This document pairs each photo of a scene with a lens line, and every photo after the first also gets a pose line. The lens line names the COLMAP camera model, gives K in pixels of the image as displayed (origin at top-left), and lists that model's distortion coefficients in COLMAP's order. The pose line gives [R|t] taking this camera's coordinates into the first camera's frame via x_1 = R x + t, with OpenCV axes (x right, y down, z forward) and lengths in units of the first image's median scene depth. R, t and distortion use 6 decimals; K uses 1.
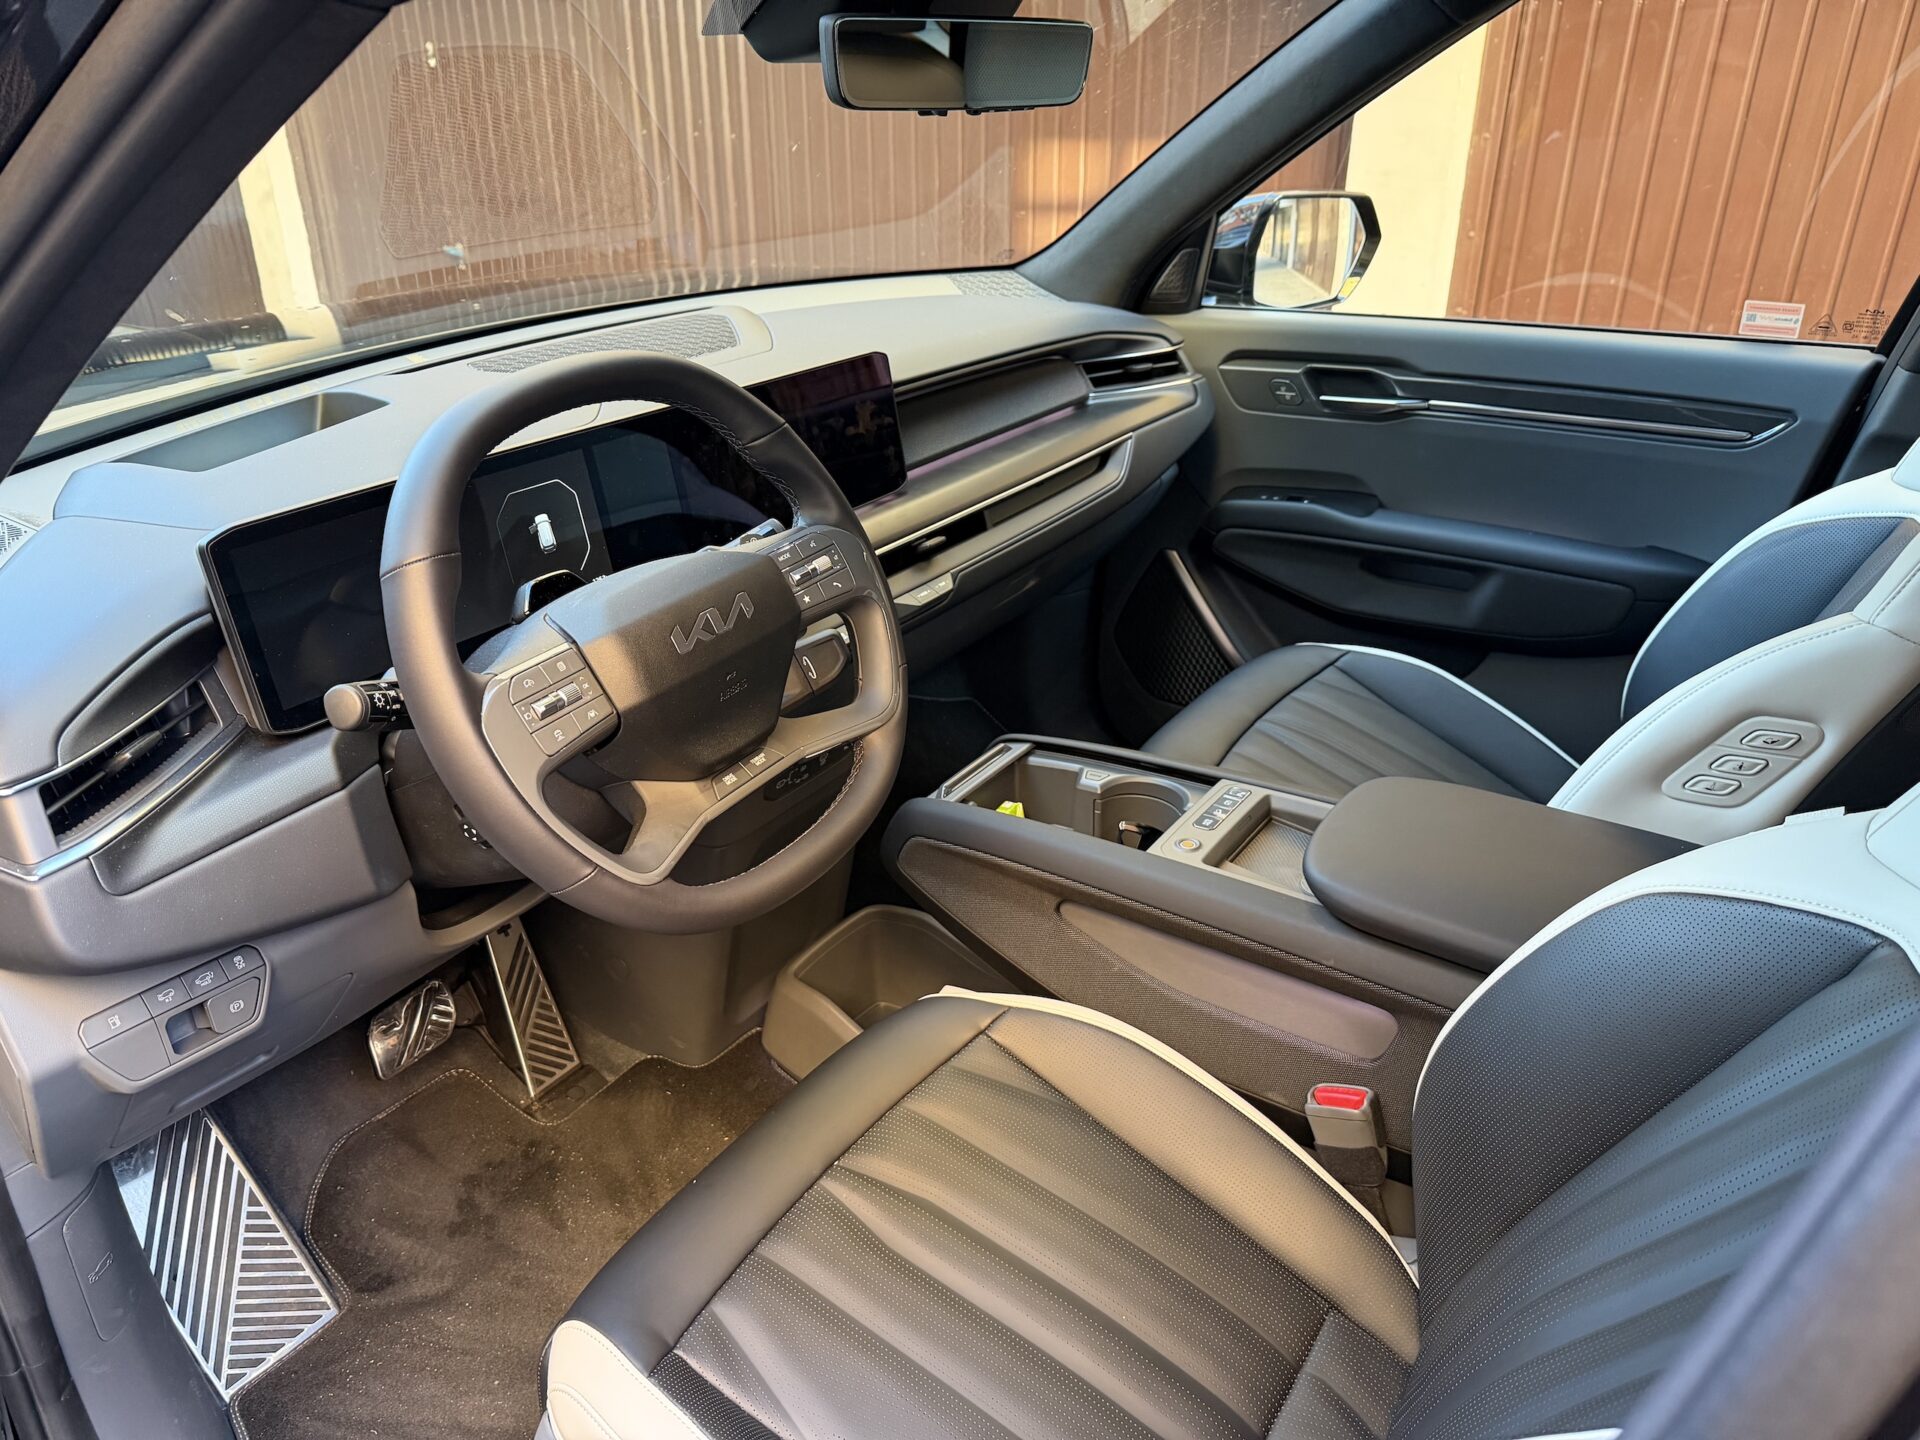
lens RADIAL K [[1359.9, 0, 960.0], [0, 1359.9, 720.0], [0, 0, 1]] dist [-0.003450, -0.000430]
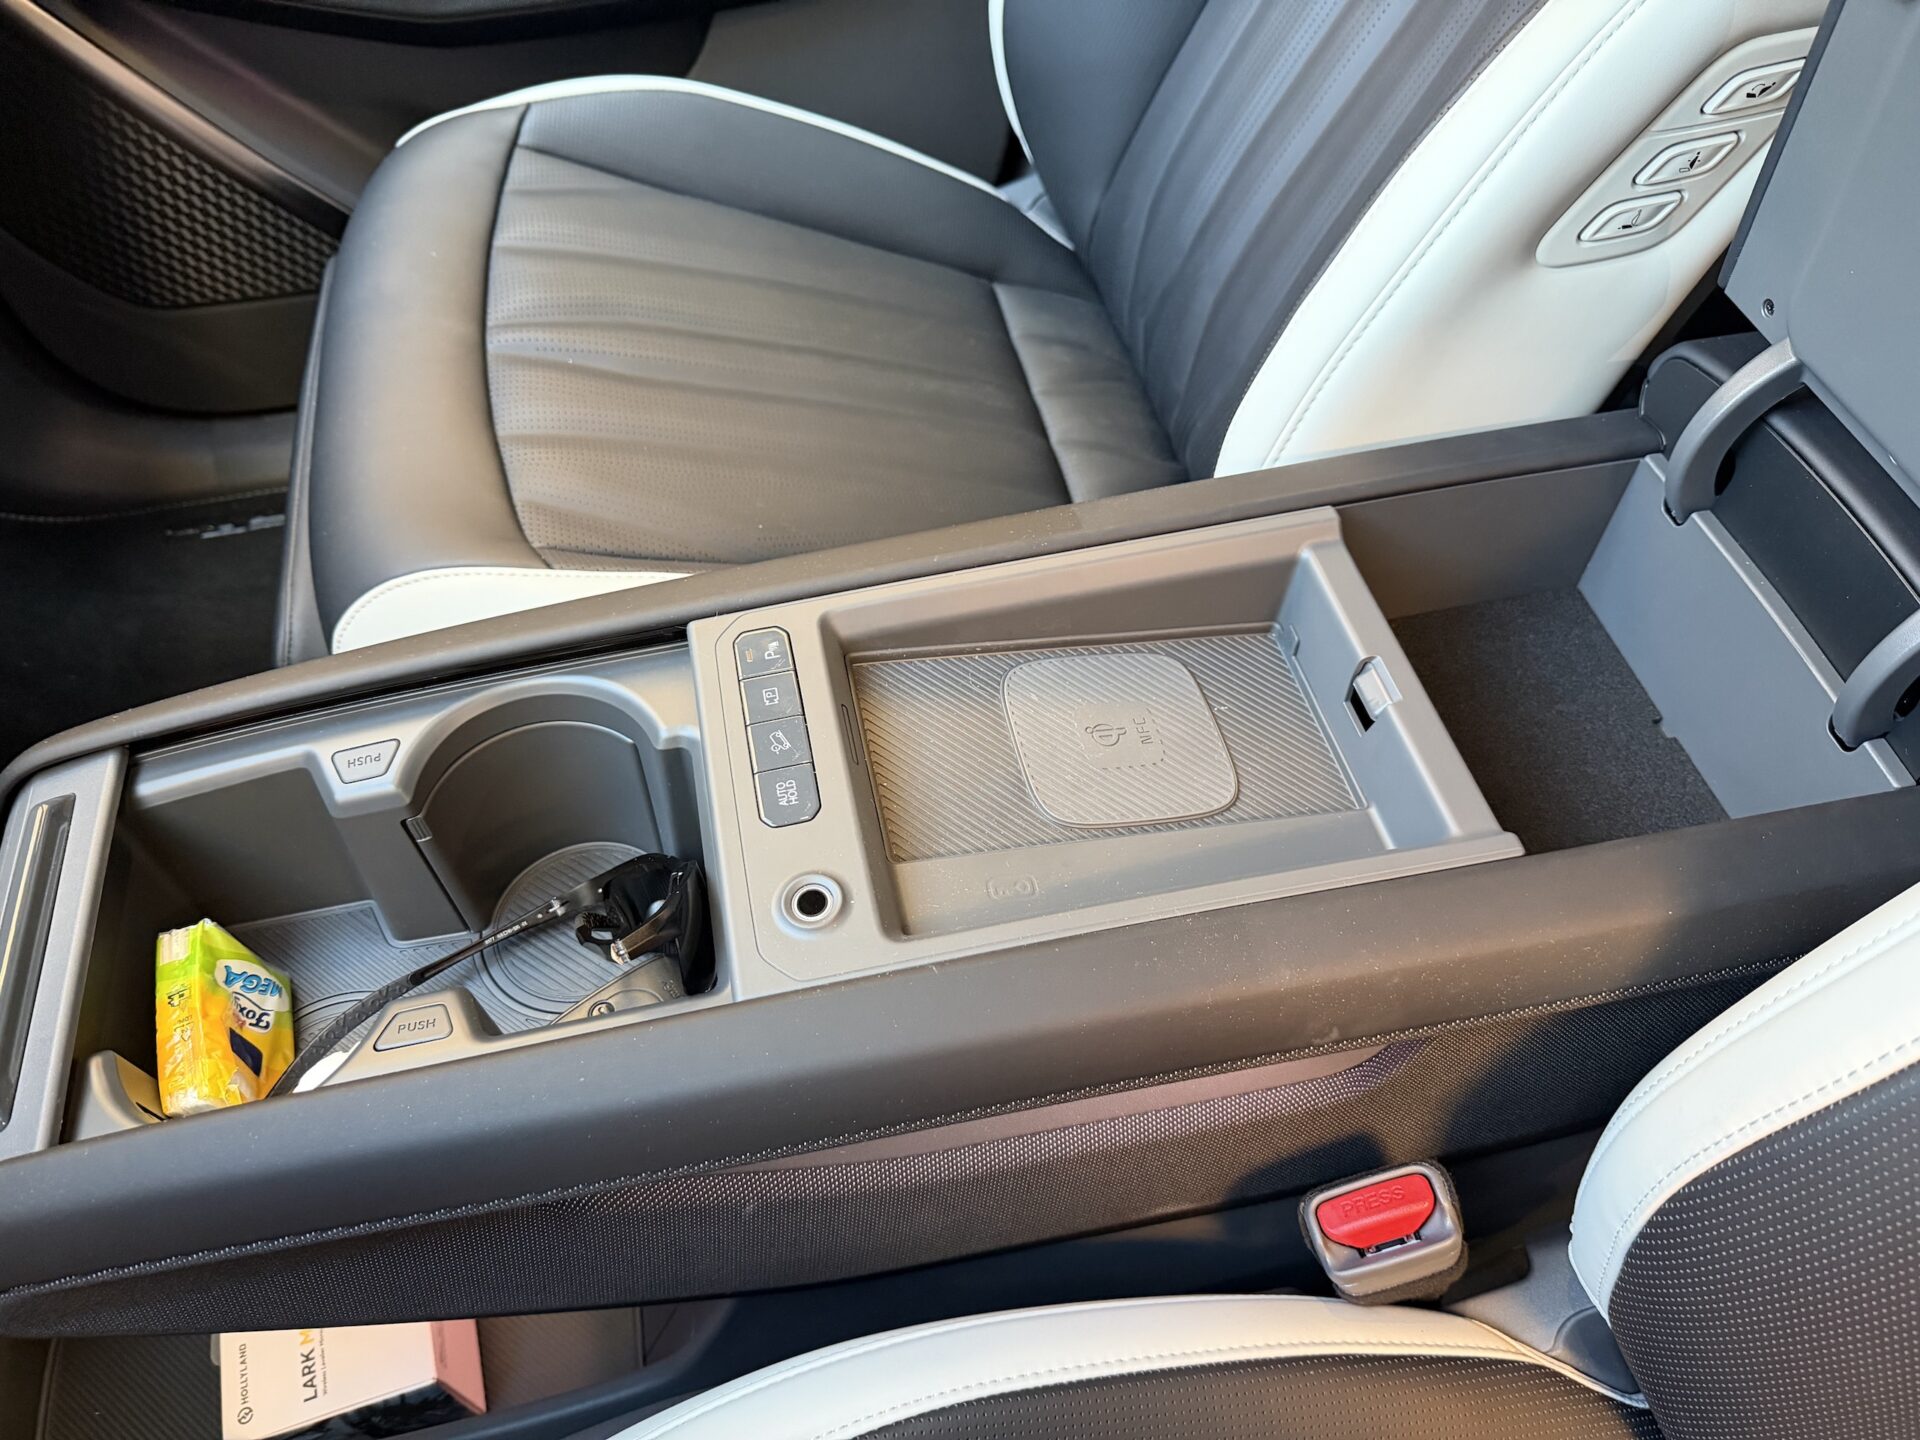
lens RADIAL K [[1359.9, 0, 960.0], [0, 1359.9, 720.0], [0, 0, 1]] dist [-0.003450, -0.000430]
pose [[0.689535, -0.559652, 0.459707, 0.046974], [0.296430, 0.797214, 0.525908, -0.108695], [-0.660810, -0.226361, 0.715605, 0.609357]]
